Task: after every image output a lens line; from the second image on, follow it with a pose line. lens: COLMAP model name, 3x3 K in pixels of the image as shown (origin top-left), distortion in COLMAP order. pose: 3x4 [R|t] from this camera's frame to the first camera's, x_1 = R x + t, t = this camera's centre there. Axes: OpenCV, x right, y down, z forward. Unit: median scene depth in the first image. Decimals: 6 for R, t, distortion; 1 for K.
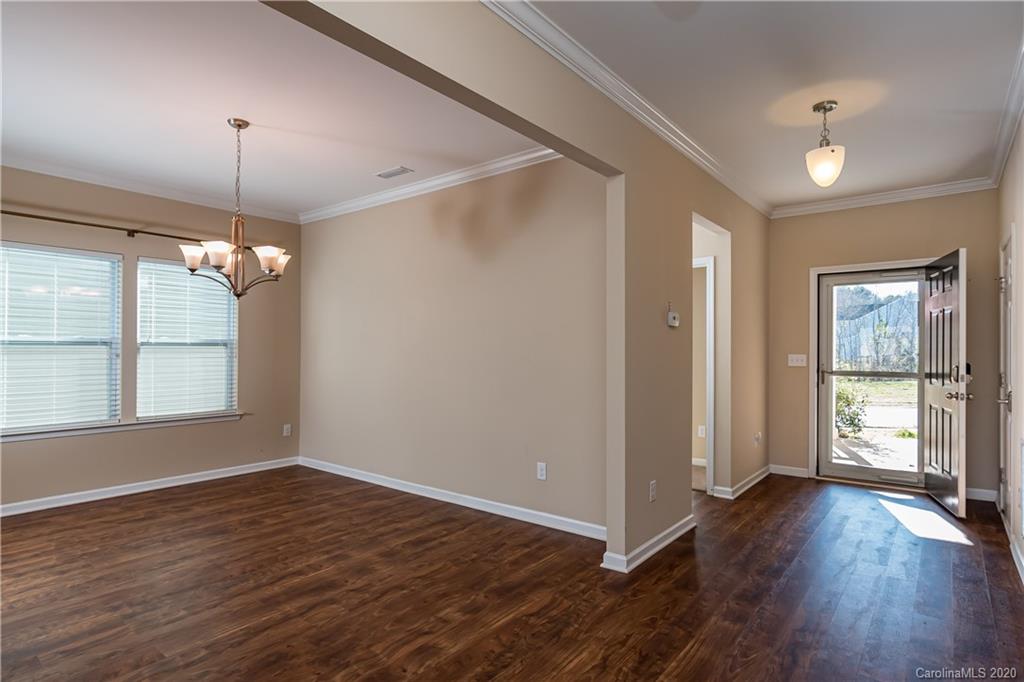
lens RADIAL K [[542.9, 0, 512.0], [0, 542.9, 341.0], [0, 0, 1]] dist [-0.003527, -0.000317]
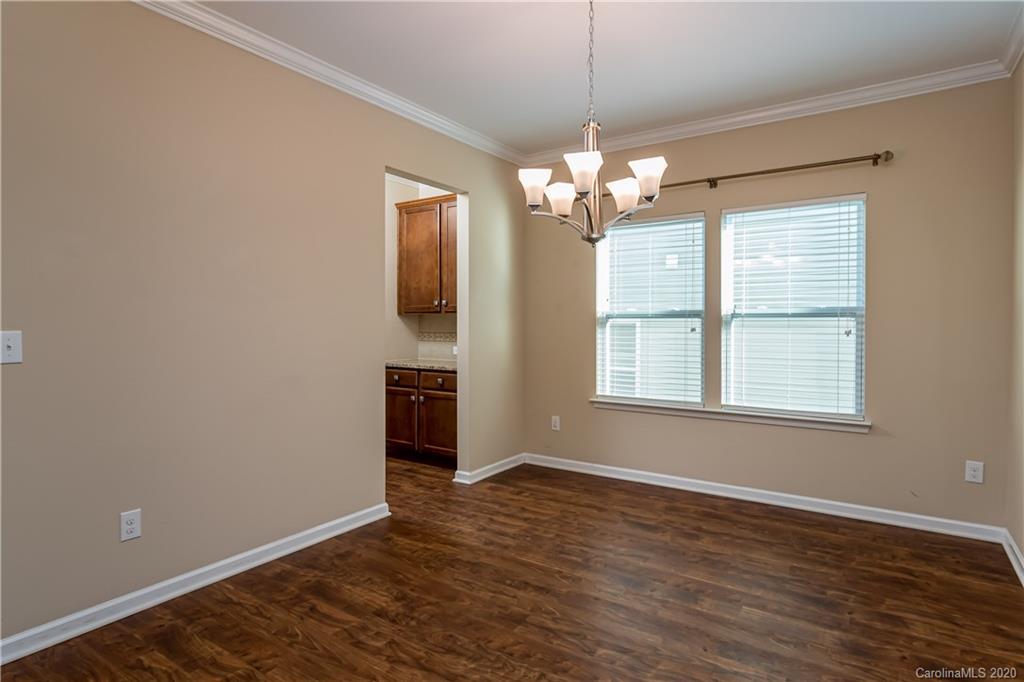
lens RADIAL K [[550.1, 0, 509.1], [0, 550.1, 326.0], [0, 0, 1]] dist [0.001504, 0.001620]
pose [[0.066301, -0.002984, -0.997795, 0.181799], [0.014461, 0.999893, -0.002029, 0.026864], [0.997695, -0.014295, 0.066337, 0.929850]]
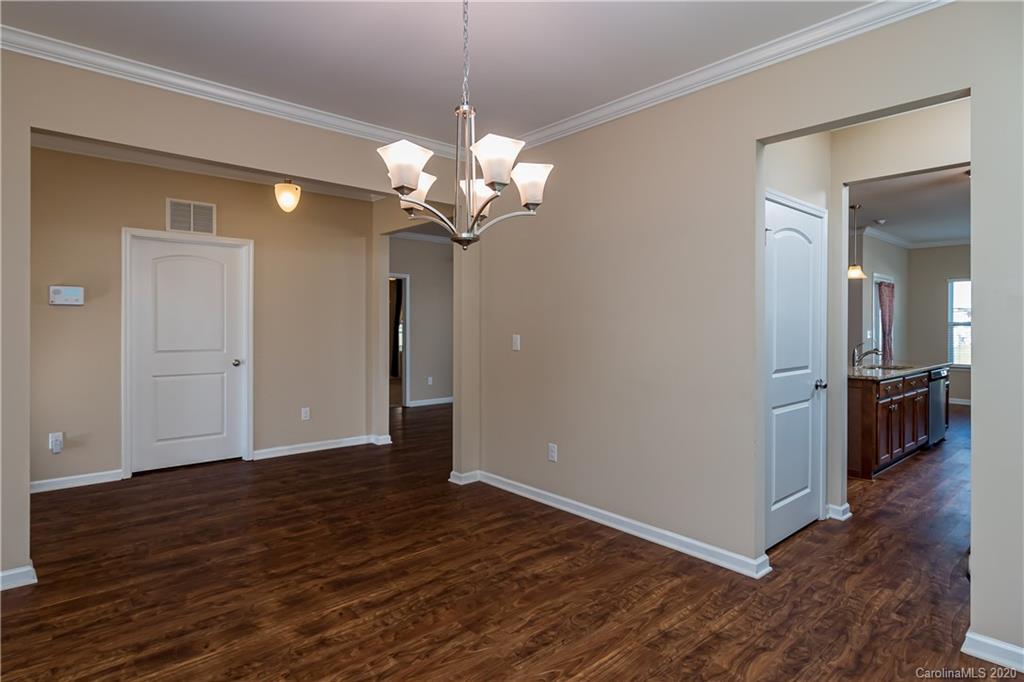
lens RADIAL K [[542.9, 0, 512.0], [0, 542.9, 341.0], [0, 0, 1]] dist [-0.003527, -0.000317]
pose [[-0.984282, -0.017307, 0.175755, -0.712204], [-0.014464, 0.999743, 0.017444, 0.010151], [-0.176012, 0.014627, -0.984279, 1.690638]]
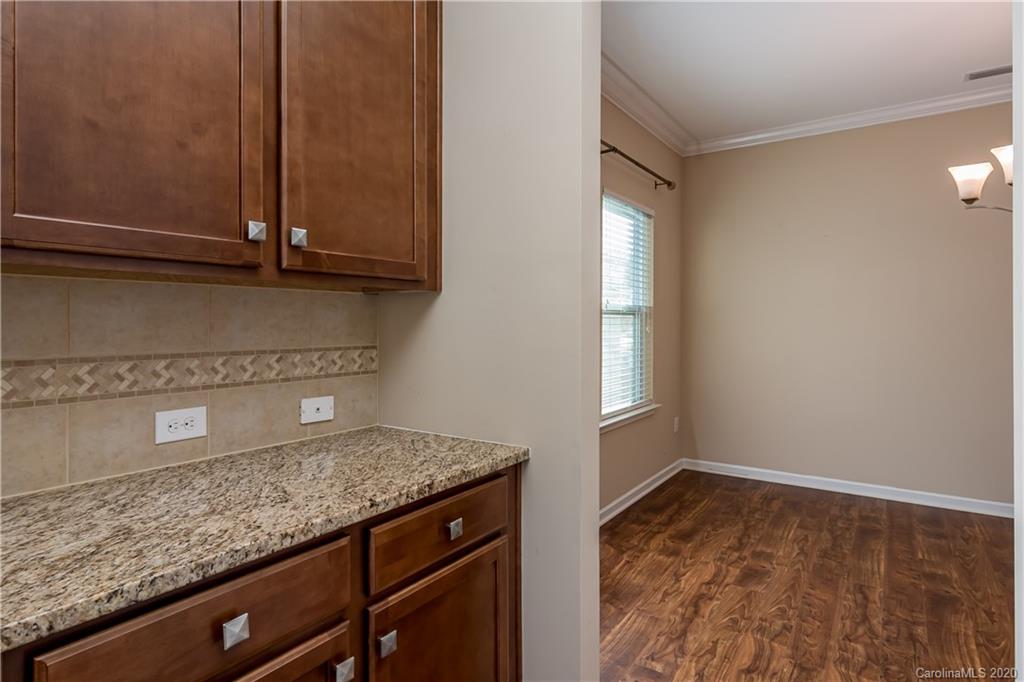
lens RADIAL K [[550.1, 0, 509.1], [0, 550.1, 326.0], [0, 0, 1]] dist [0.001504, 0.001620]
pose [[0.998324, -0.016347, 0.055513, -1.260254], [0.015479, 0.999752, 0.016022, 0.015154], [-0.055761, -0.015136, 0.998329, 0.445954]]
